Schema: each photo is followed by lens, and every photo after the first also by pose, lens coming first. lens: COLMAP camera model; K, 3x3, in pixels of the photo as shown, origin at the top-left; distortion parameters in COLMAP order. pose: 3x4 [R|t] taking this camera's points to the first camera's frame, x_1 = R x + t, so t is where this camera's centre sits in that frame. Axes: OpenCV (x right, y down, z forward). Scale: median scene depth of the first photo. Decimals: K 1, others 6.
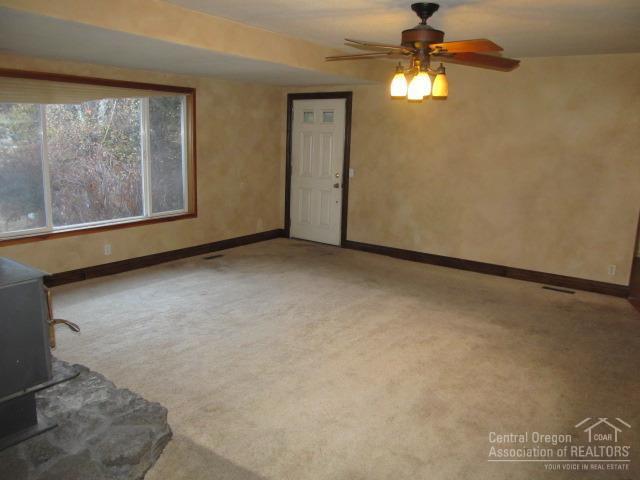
lens RADIAL K [[530.9, 0, 317.6], [0, 530.9, 239.4], [0, 0, 1]] dist [-0.046646, -0.002418]
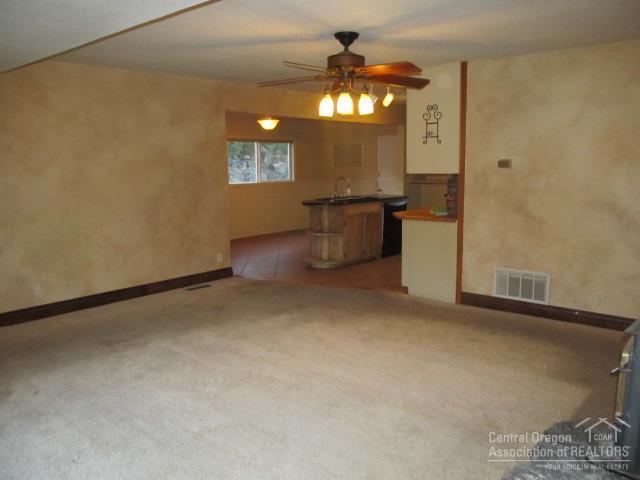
lens RADIAL K [[530.9, 0, 317.7], [0, 530.9, 239.5], [0, 0, 1]] dist [-0.046646, -0.002418]
pose [[0.106314, -0.181094, 0.977703, -0.607142], [0.207222, 0.965721, 0.156341, -0.128623], [-0.972500, 0.185980, 0.140197, 0.606204]]
